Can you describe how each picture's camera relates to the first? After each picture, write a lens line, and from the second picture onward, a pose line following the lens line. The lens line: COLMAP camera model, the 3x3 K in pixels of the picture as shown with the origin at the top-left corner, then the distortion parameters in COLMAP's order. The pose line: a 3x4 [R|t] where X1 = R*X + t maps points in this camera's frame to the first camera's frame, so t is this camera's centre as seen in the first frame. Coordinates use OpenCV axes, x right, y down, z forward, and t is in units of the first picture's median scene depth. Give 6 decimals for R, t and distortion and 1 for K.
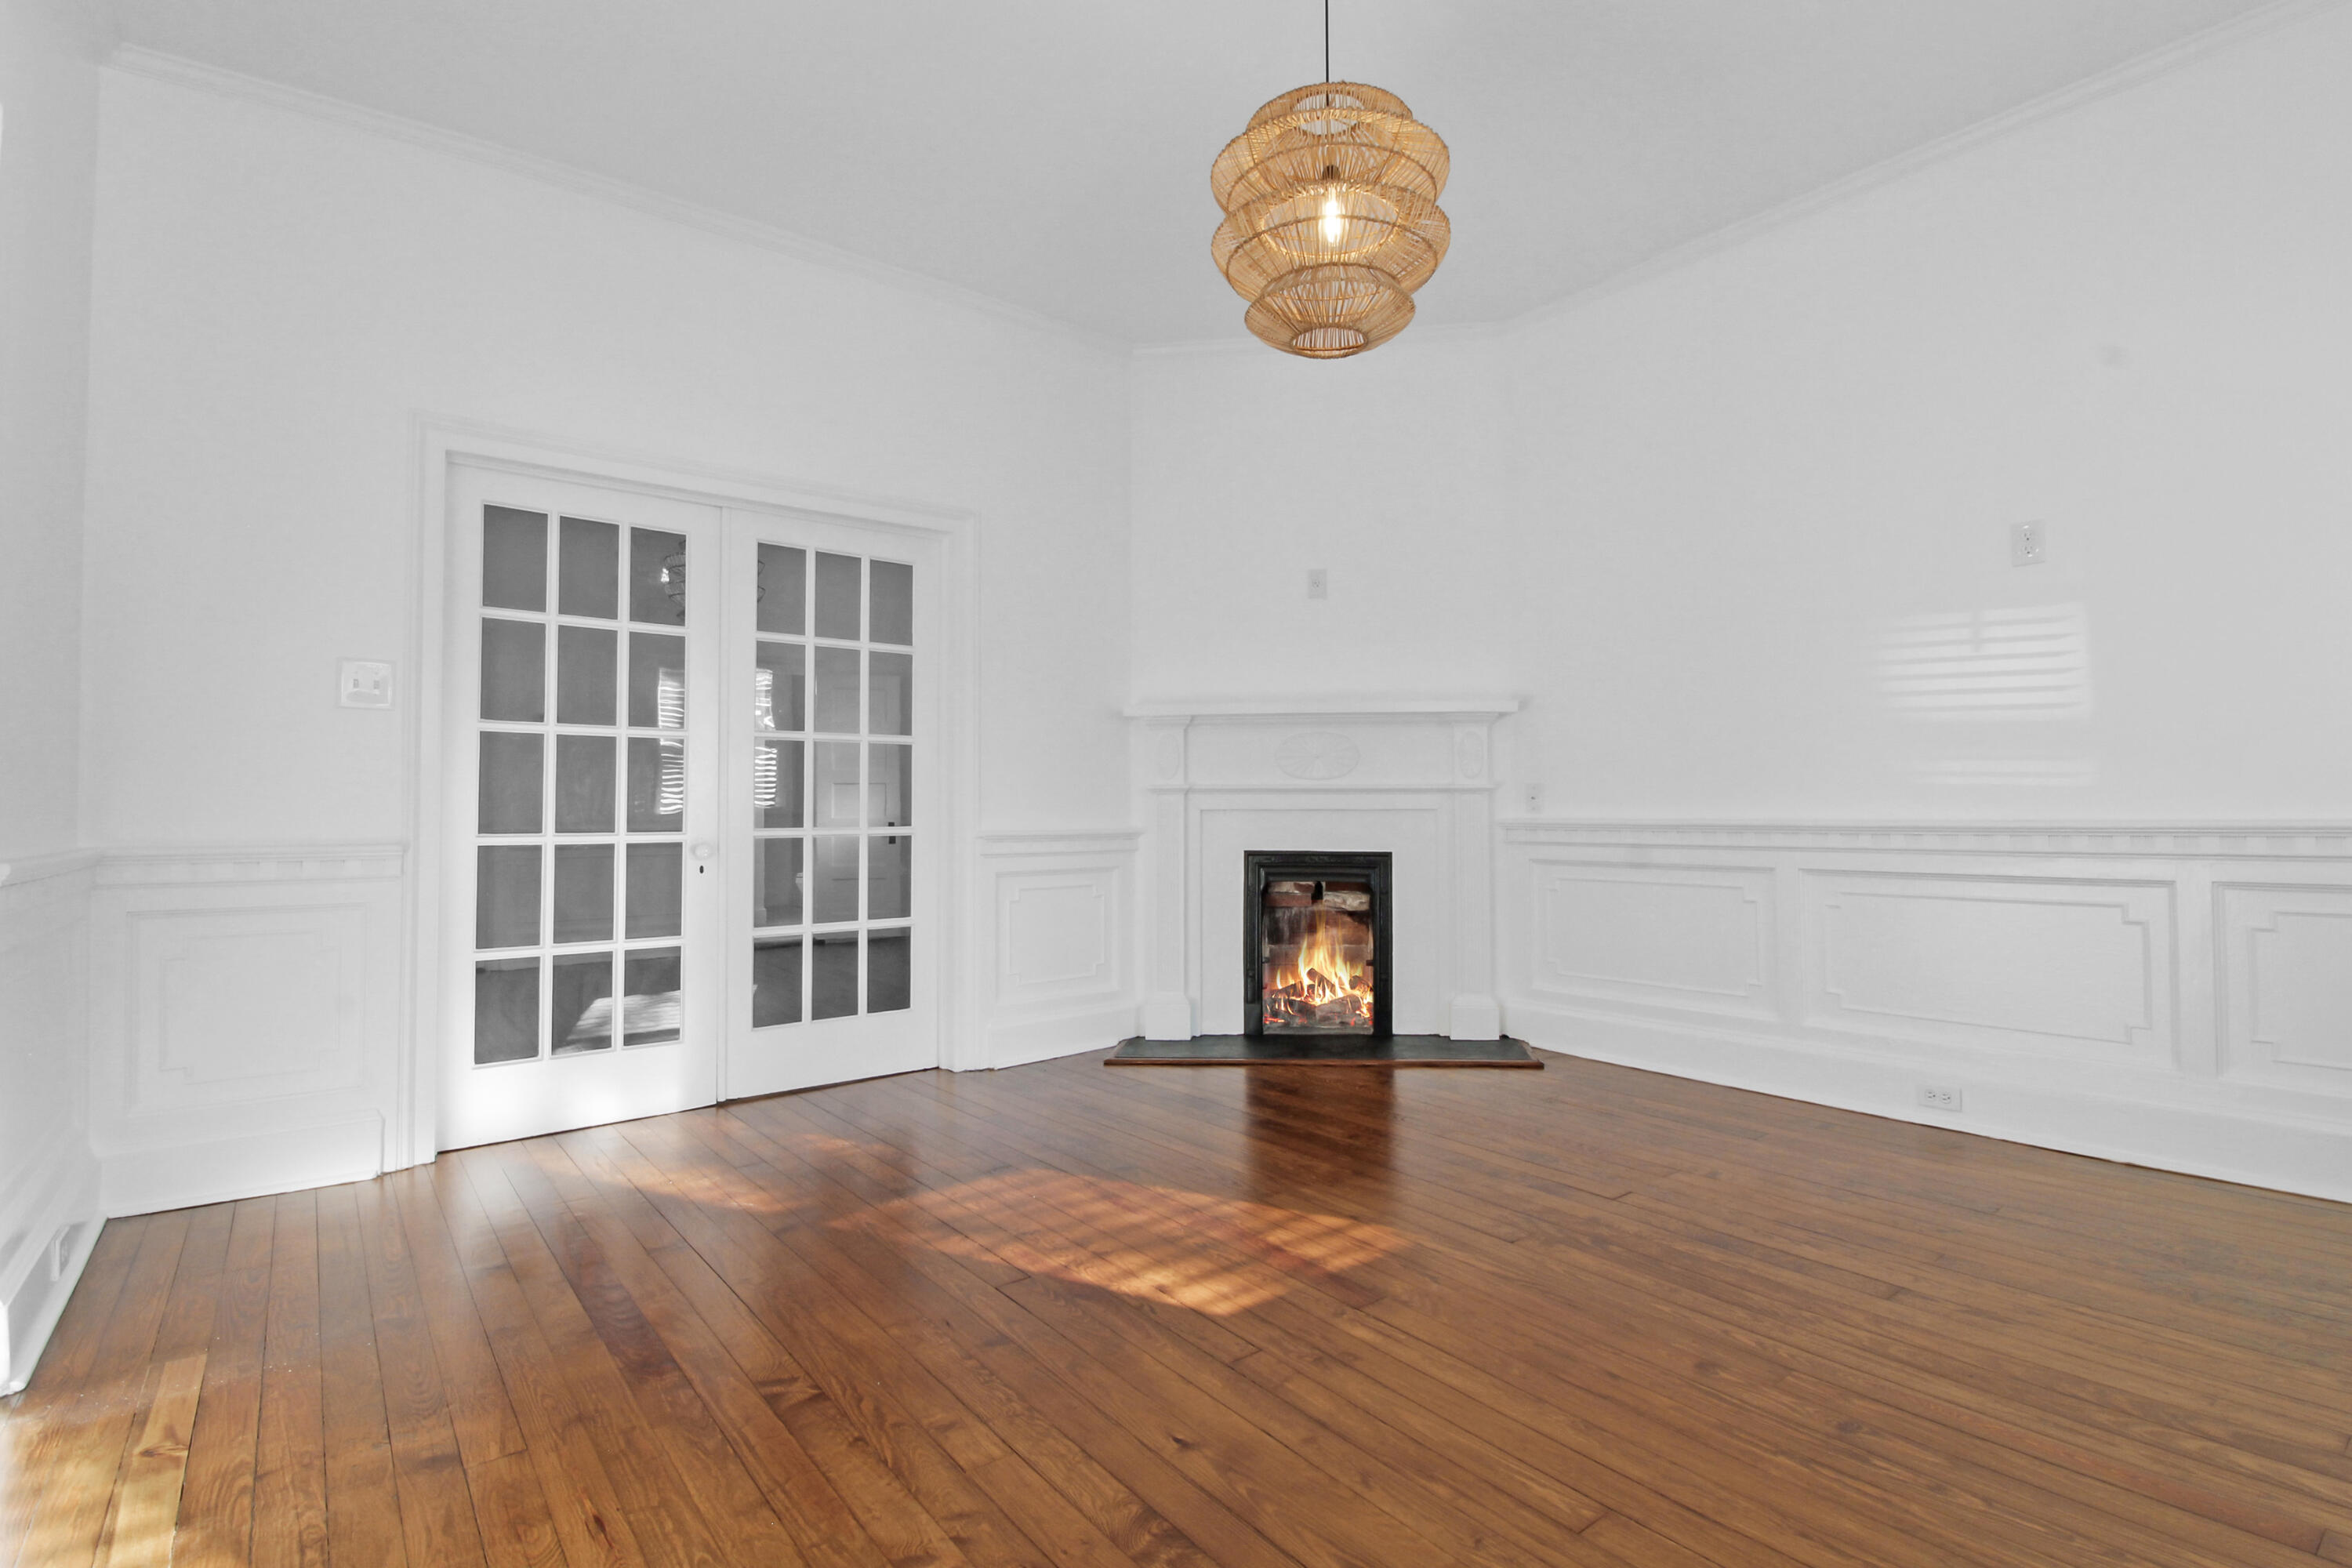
lens RADIAL K [[1118.2, 0, 1188.5], [0, 1118.2, 773.0], [0, 0, 1]] dist [-0.004028, -0.001211]
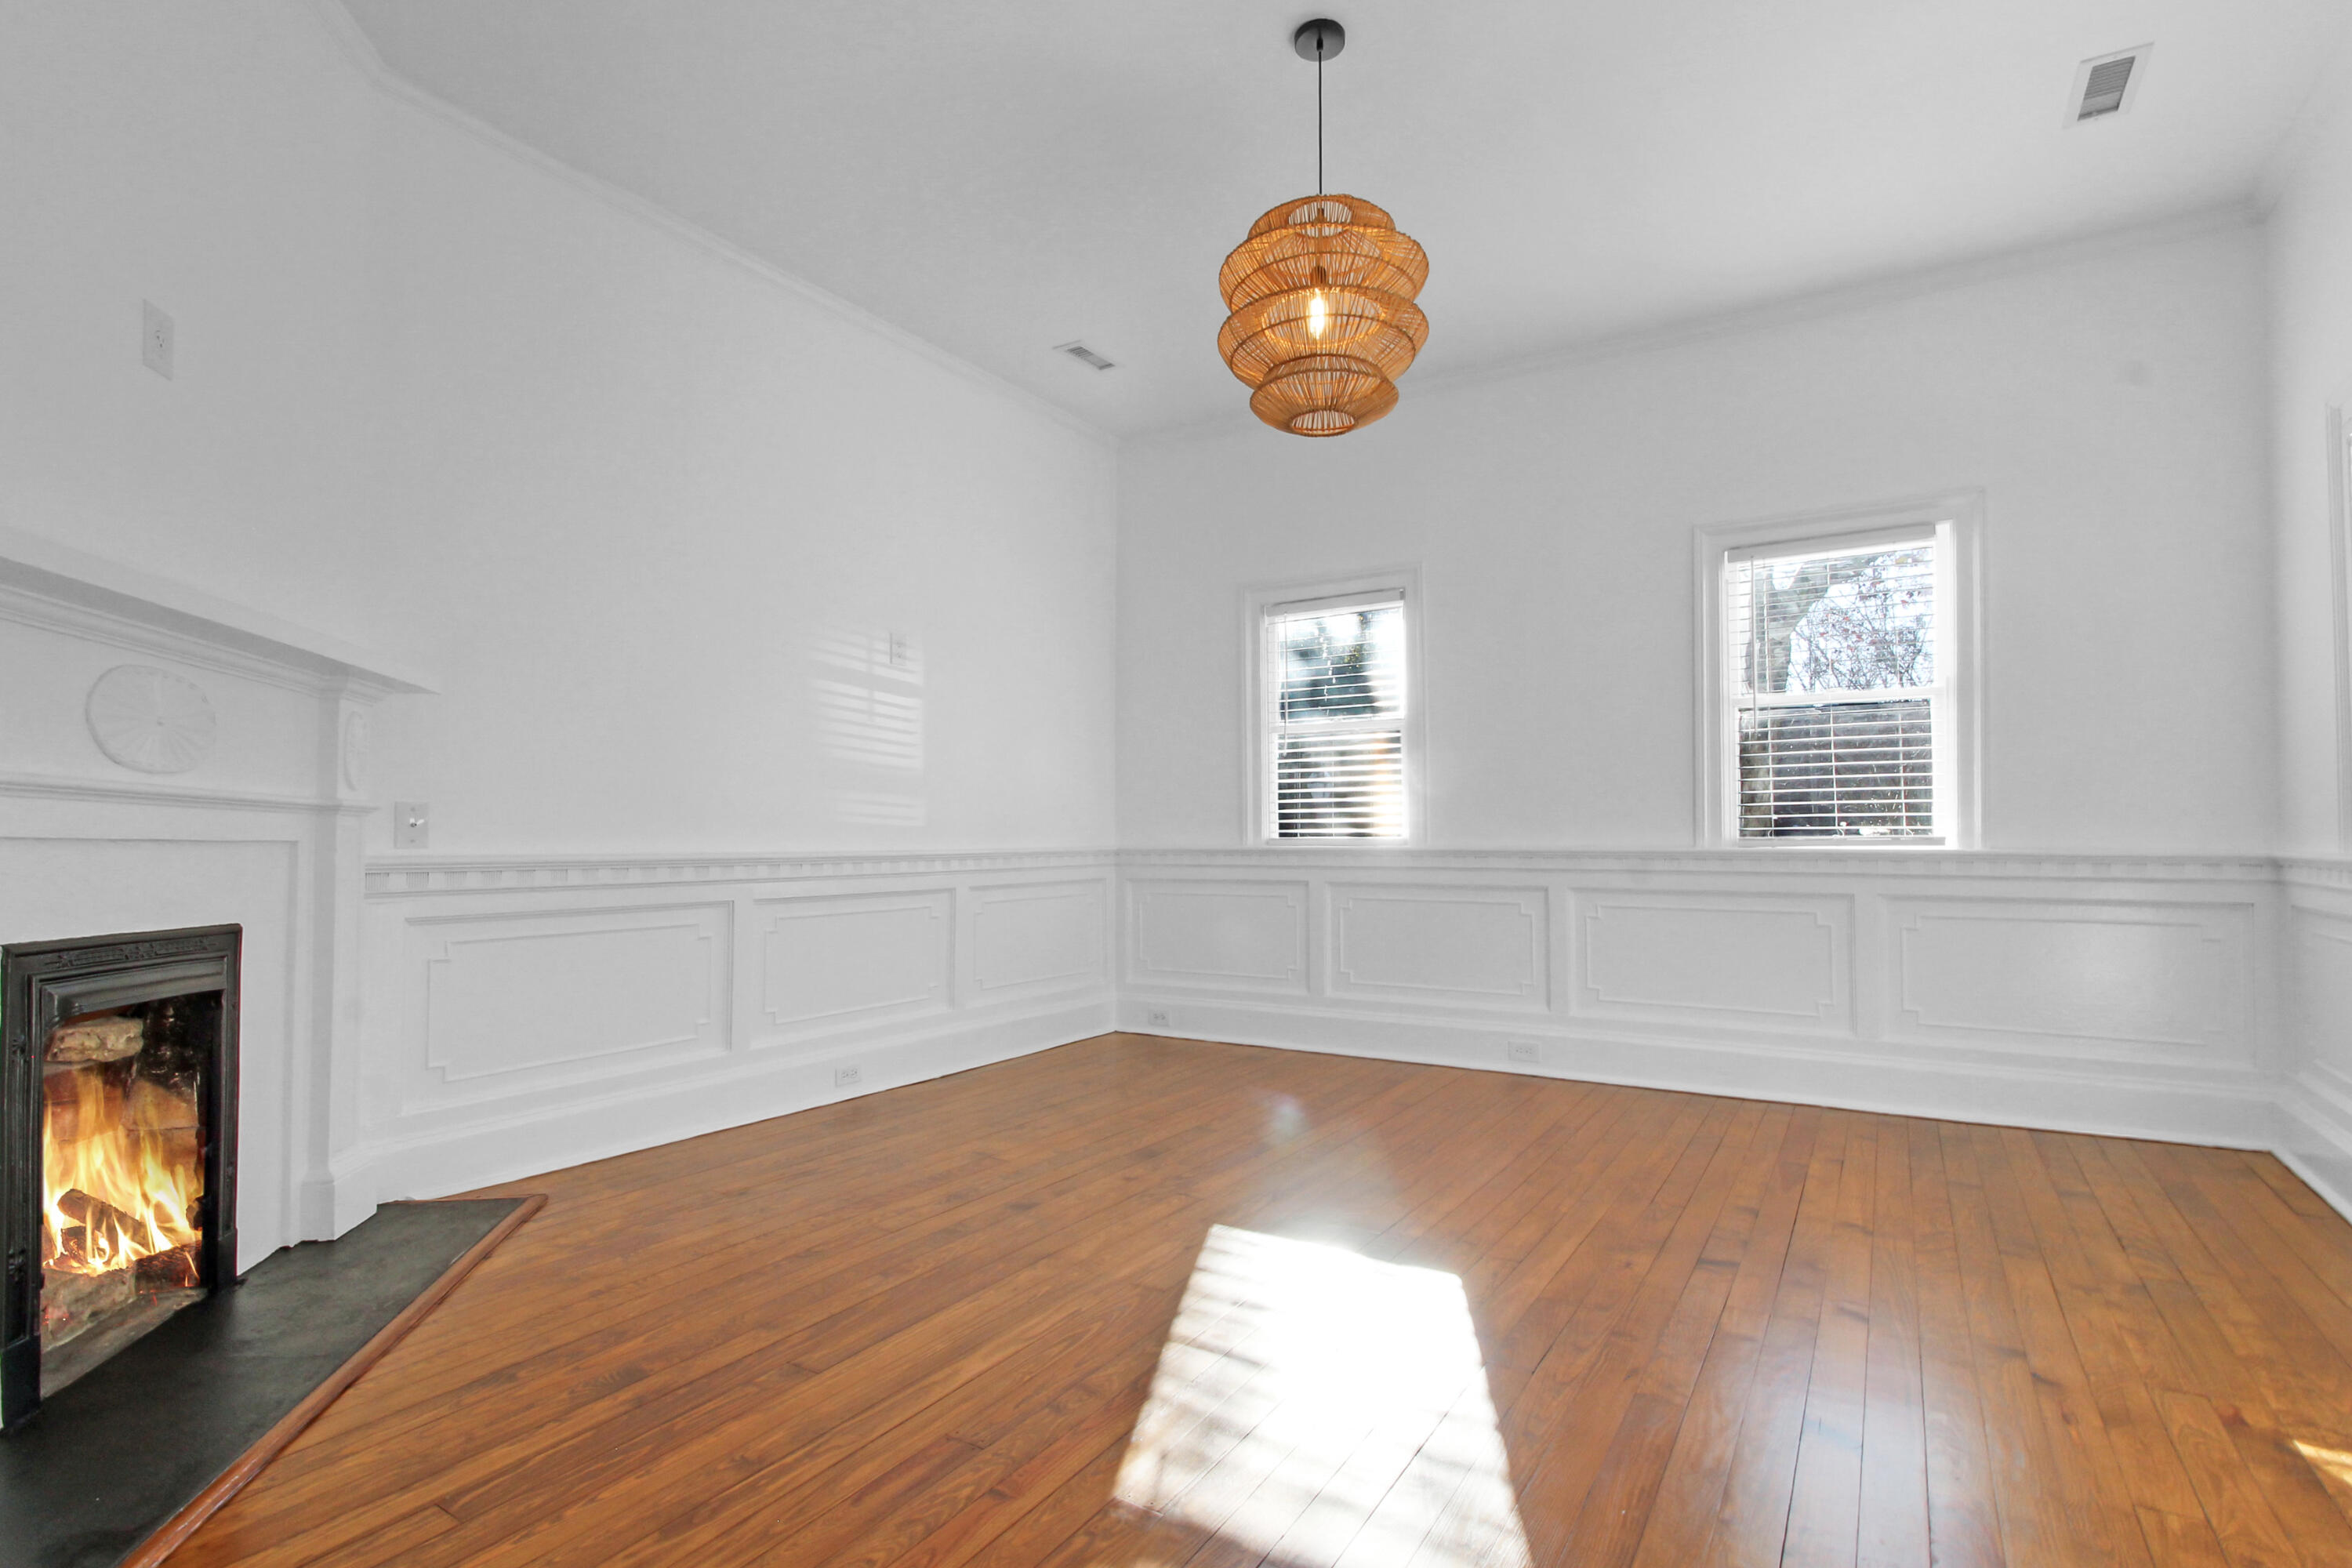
lens RADIAL K [[1110.5, 0, 1192.3], [0, 1110.5, 809.4], [0, 0, 1]] dist [0.014149, -0.014200]
pose [[-0.337820, 0.036054, 0.940520, -0.449653], [-0.023481, 0.998632, -0.046716, 0.032040], [-0.940918, -0.037866, -0.336511, 0.762854]]
